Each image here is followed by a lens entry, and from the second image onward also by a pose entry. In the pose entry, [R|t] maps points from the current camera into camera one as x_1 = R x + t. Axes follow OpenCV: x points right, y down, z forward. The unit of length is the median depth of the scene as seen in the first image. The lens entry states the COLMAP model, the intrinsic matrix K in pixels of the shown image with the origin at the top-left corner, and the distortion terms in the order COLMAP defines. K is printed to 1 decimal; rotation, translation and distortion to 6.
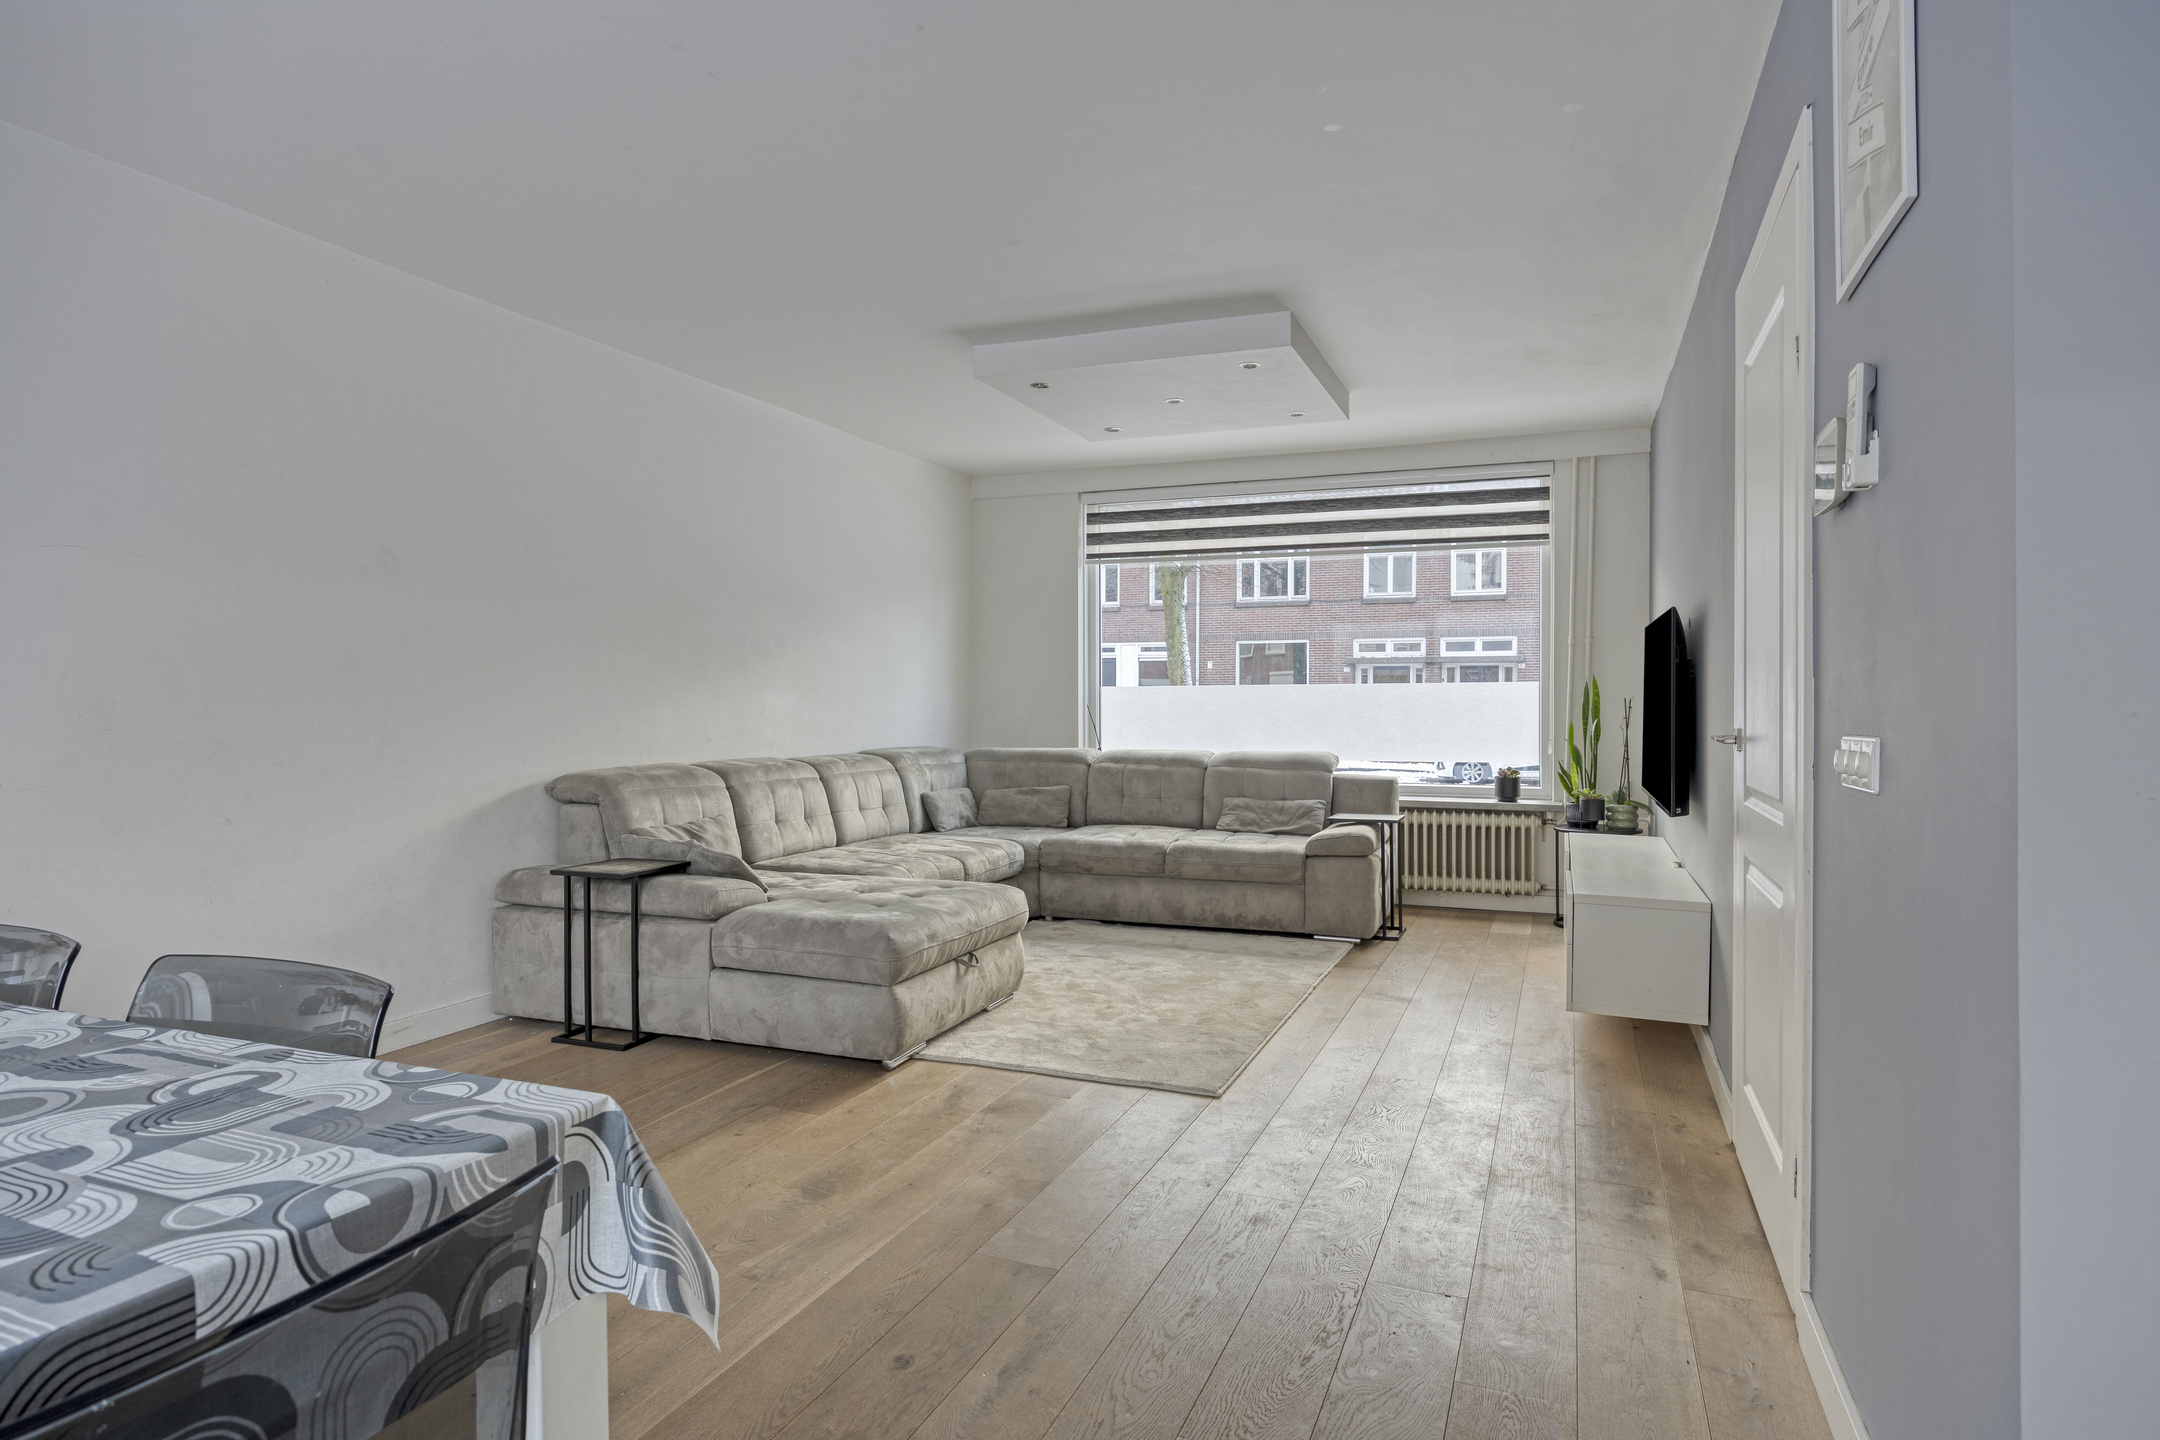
lens RADIAL K [[1206.6, 0, 1085.5], [0, 1206.6, 706.3], [0, 0, 1]] dist [-0.000418, -0.002041]
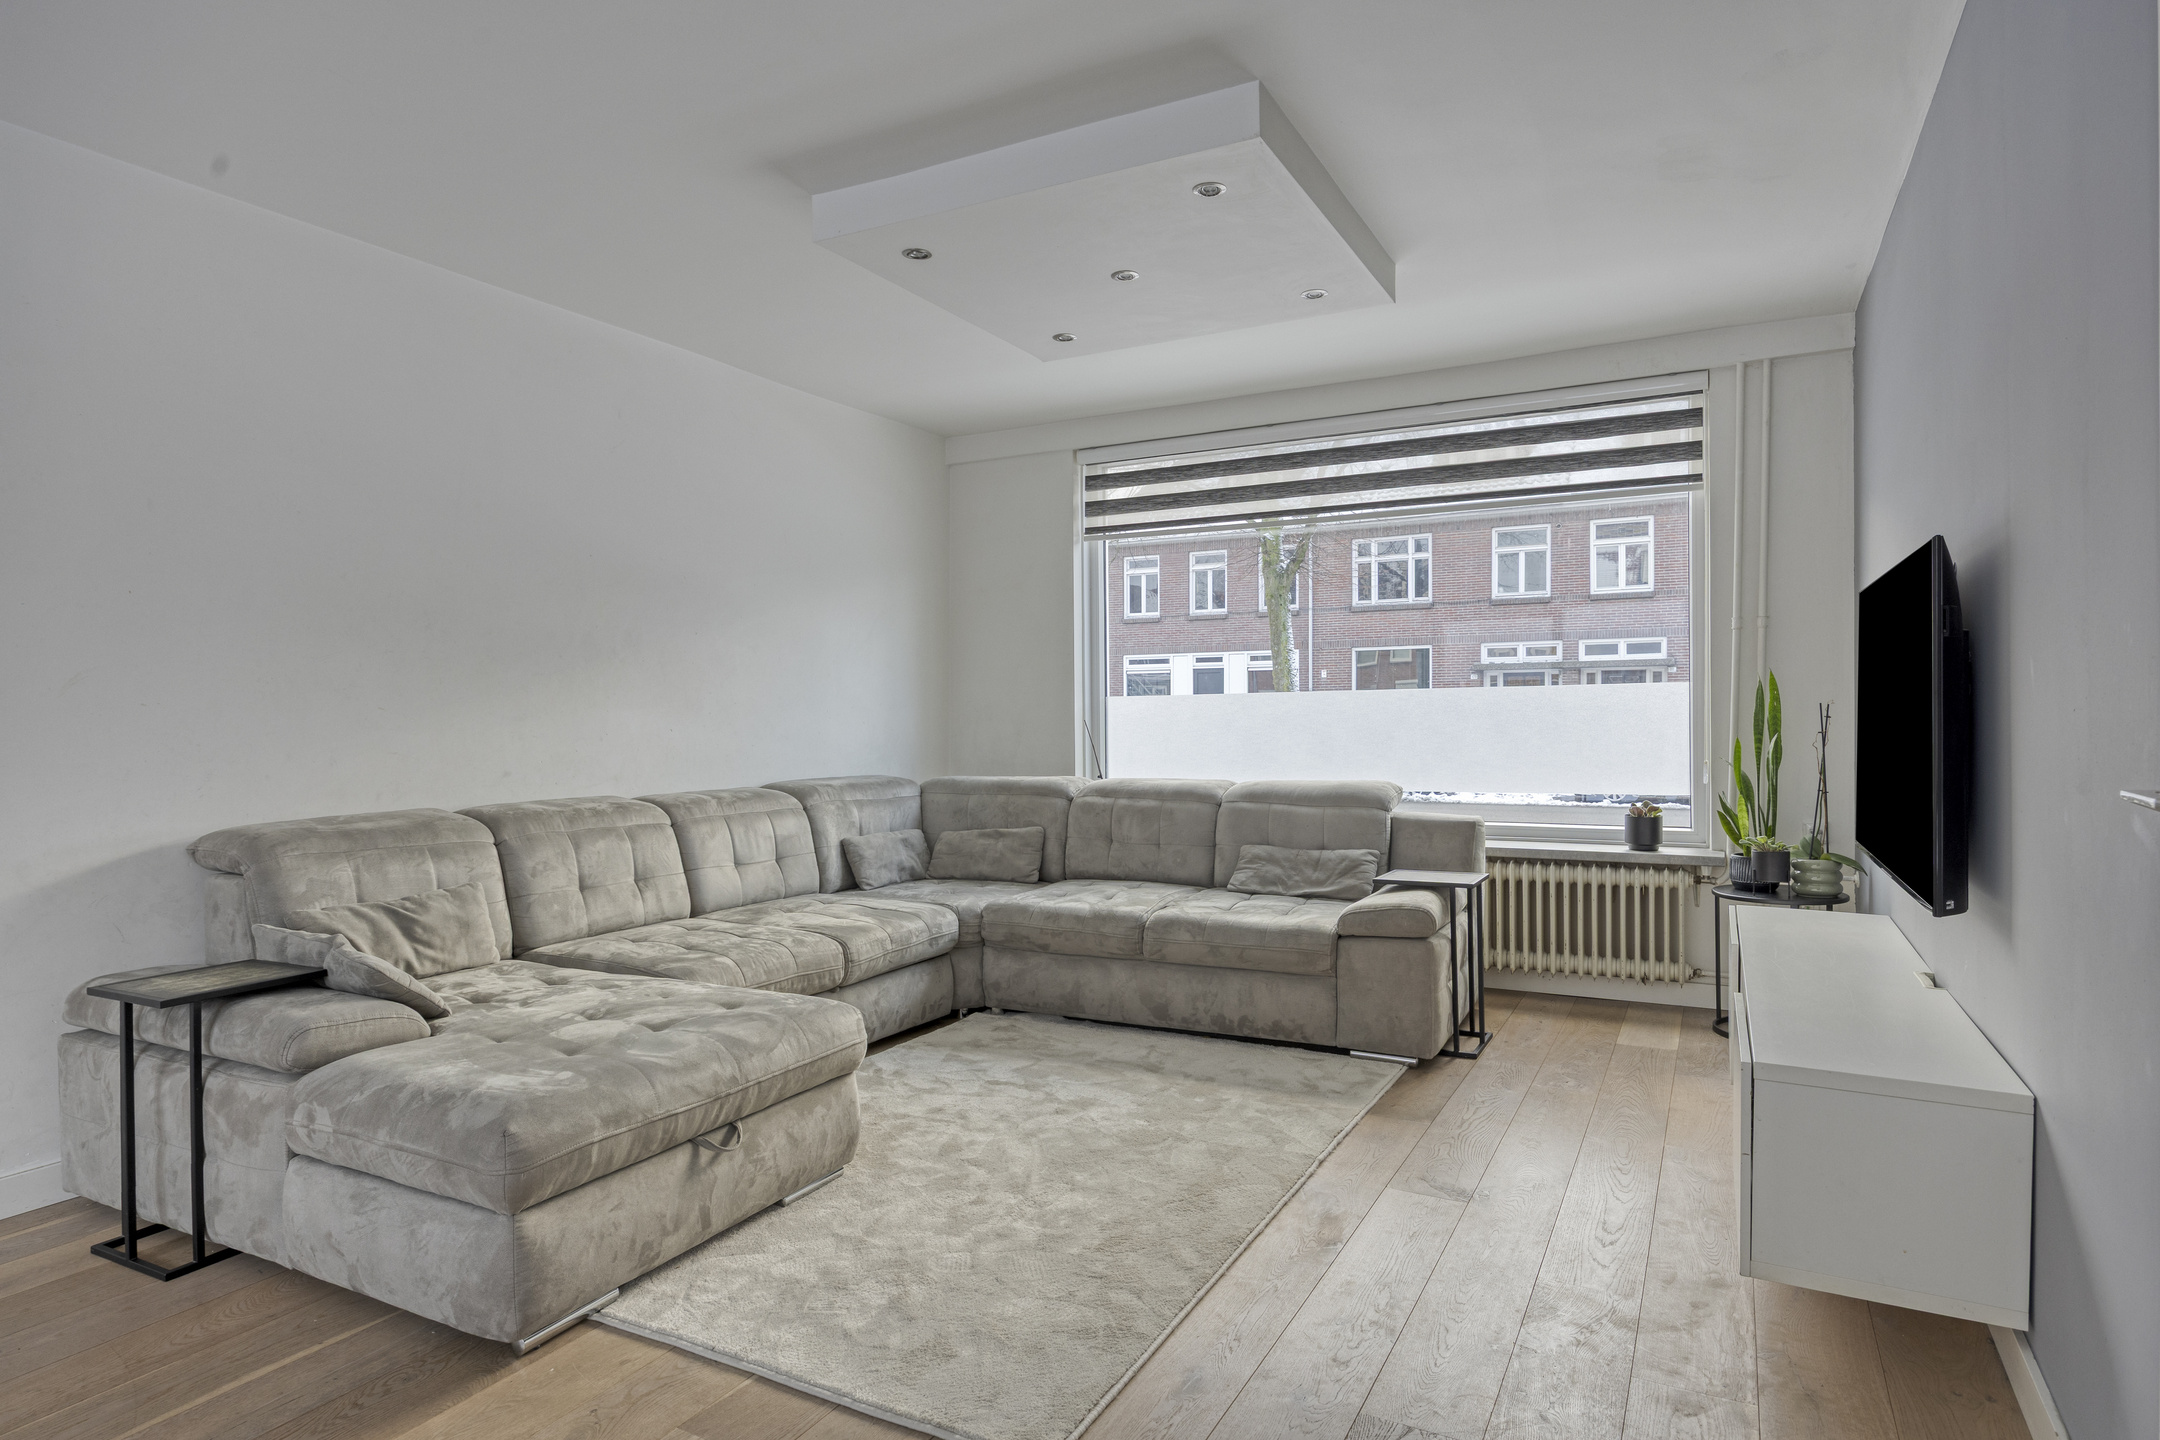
lens RADIAL K [[1206.6, 0, 1084.2], [0, 1206.6, 729.4], [0, 0, 1]] dist [-0.000418, -0.002041]
pose [[0.994151, -0.009336, -0.107594, 0.112329], [0.010240, 0.999917, 0.007848, -0.001831], [0.107512, -0.008904, 0.994164, 0.292390]]
